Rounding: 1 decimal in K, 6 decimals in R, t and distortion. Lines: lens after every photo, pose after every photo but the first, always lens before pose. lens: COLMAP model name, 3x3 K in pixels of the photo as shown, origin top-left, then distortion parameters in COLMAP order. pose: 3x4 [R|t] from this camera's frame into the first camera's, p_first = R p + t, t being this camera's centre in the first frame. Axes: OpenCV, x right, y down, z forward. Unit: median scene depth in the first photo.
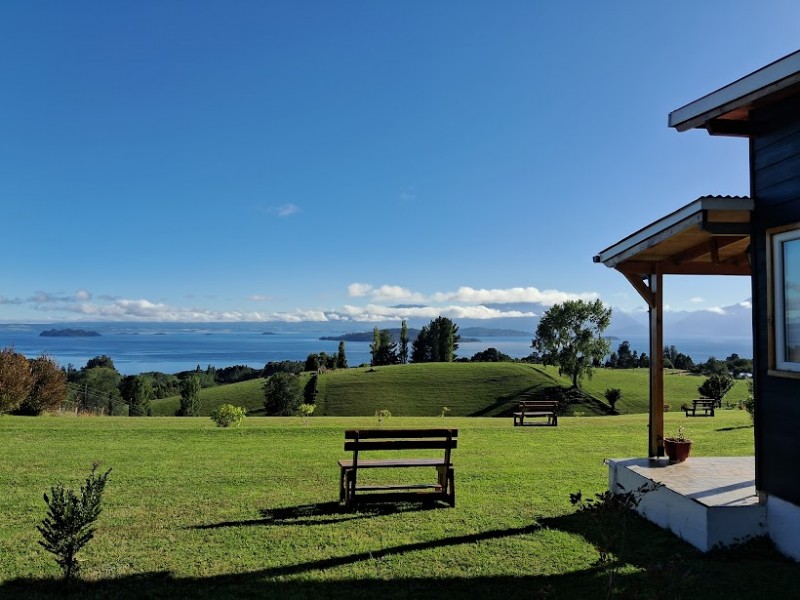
lens RADIAL K [[616.0, 0, 400.0], [0, 616.0, 300.0], [0, 0, 1]] dist [0.078949, -0.194411]
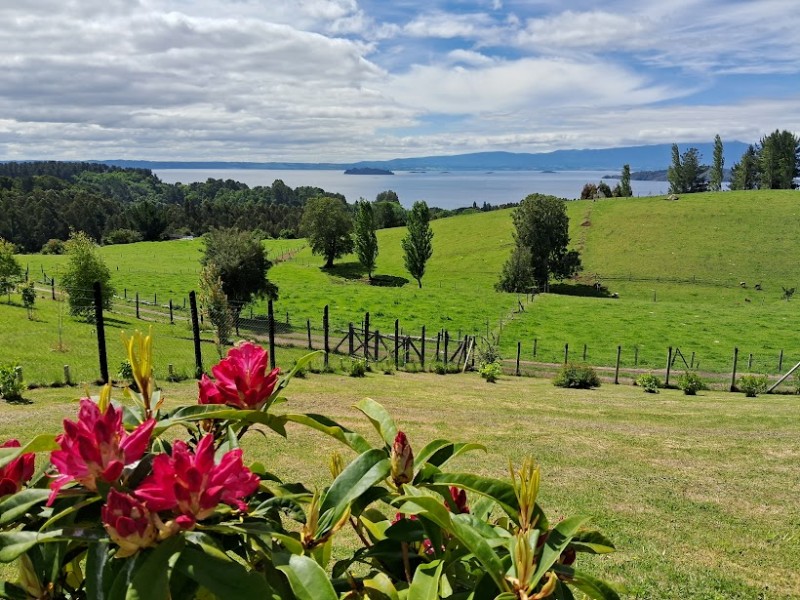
lens RADIAL K [[616.0, 0, 400.0], [0, 616.0, 300.0], [0, 0, 1]] dist [0.078949, -0.194411]
pose [[0.905822, 0.082835, -0.415481, -0.023201], [0.026077, 0.967938, 0.249832, 0.039726], [0.422855, -0.237138, 0.874620, 0.218002]]
